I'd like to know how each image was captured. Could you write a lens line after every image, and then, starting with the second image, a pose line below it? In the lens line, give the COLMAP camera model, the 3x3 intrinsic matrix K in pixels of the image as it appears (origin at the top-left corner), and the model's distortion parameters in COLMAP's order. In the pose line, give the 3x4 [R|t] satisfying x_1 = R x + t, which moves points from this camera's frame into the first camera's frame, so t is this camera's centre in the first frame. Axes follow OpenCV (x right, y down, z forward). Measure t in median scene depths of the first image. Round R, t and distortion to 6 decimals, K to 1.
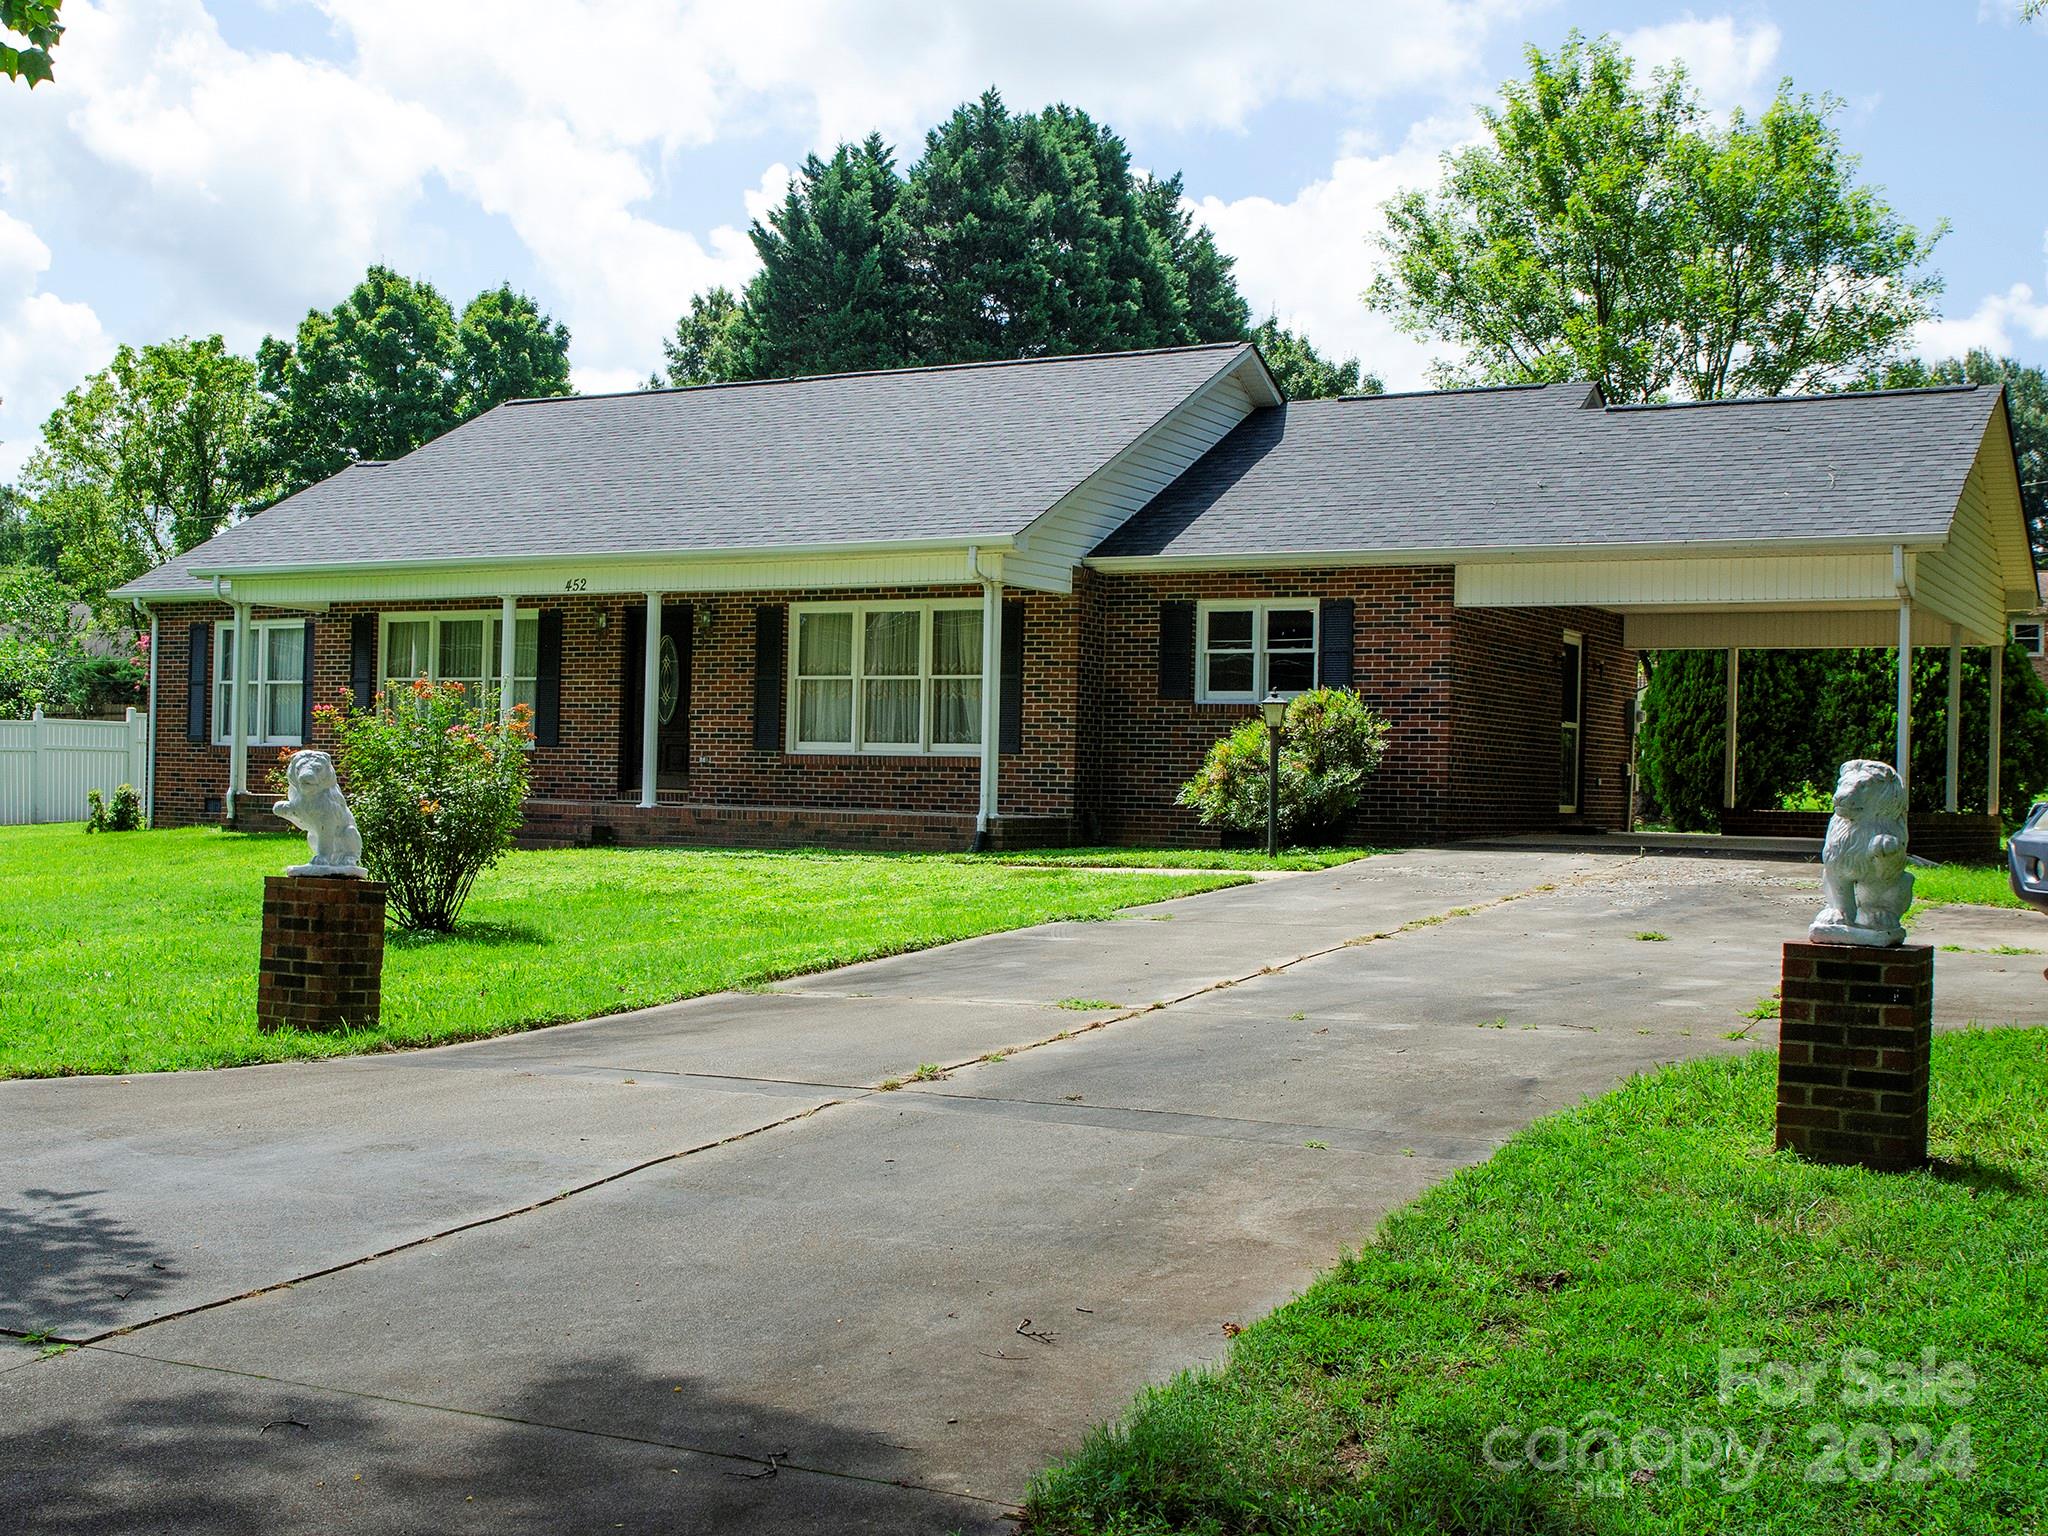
lens RADIAL K [[2185.8, 0, 1024.0], [0, 2185.8, 768.0], [0, 0, 1]] dist [-0.022251, -0.010582]
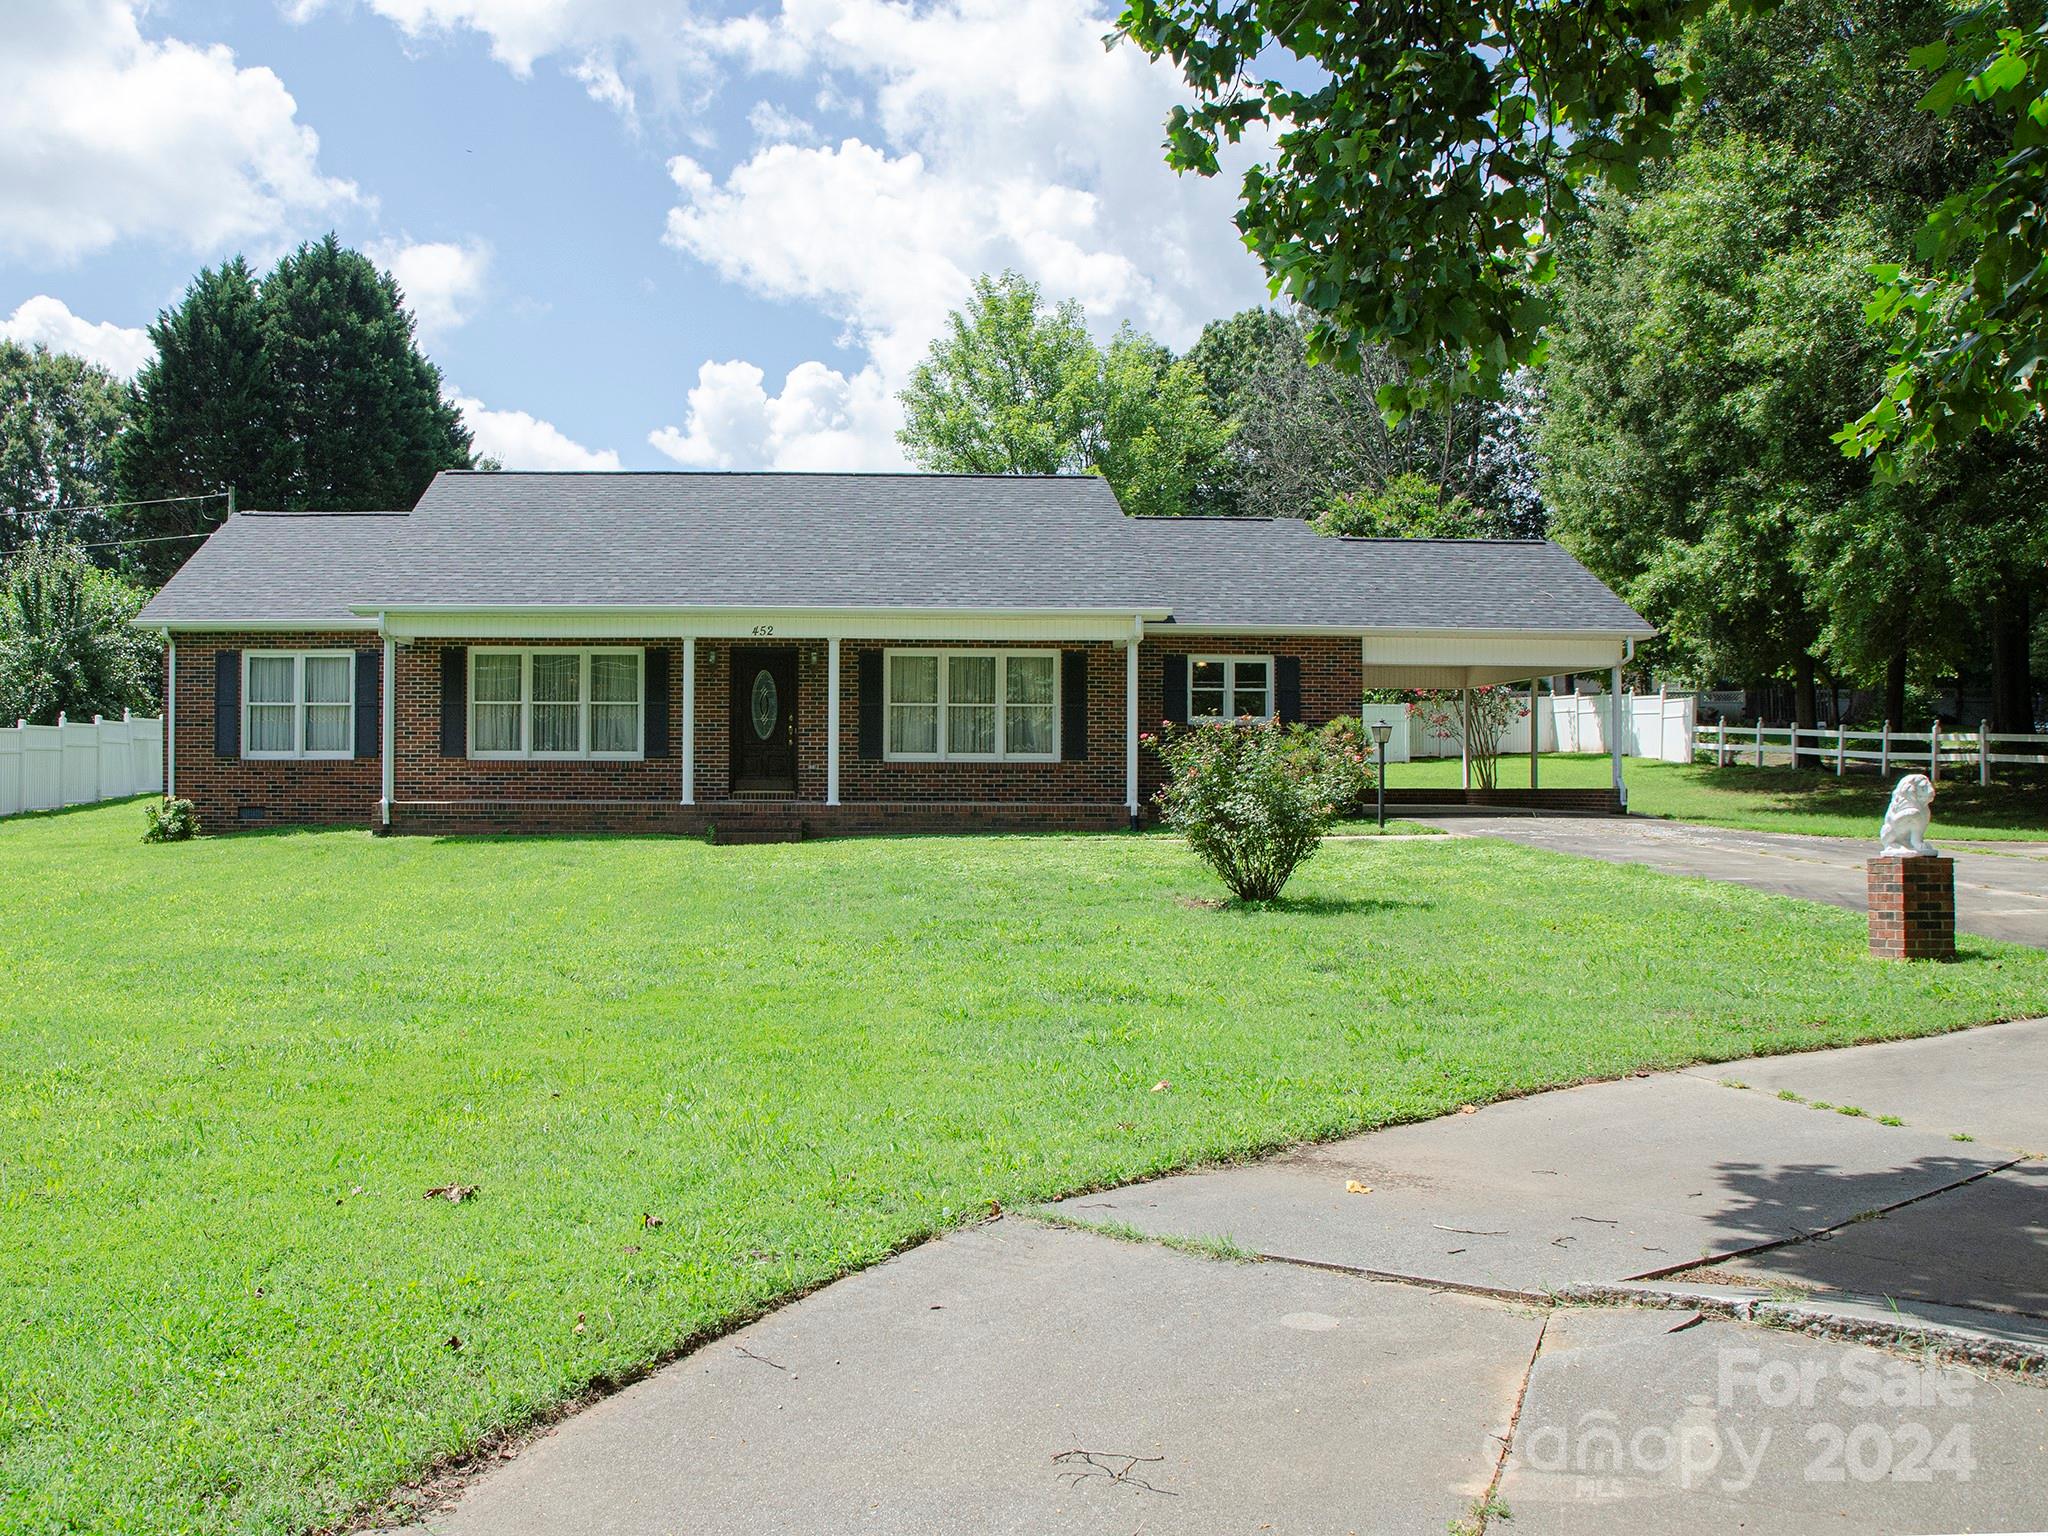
lens RADIAL K [[1575.9, 0, 877.1], [0, 1575.9, 766.9], [0, 0, 1]] dist [-0.086946, -0.004463]
pose [[0.869165, -0.015439, 0.494280, -0.585089], [0.011924, 0.999876, 0.010264, -0.013278], [-0.494378, -0.003027, 0.869242, 0.170093]]
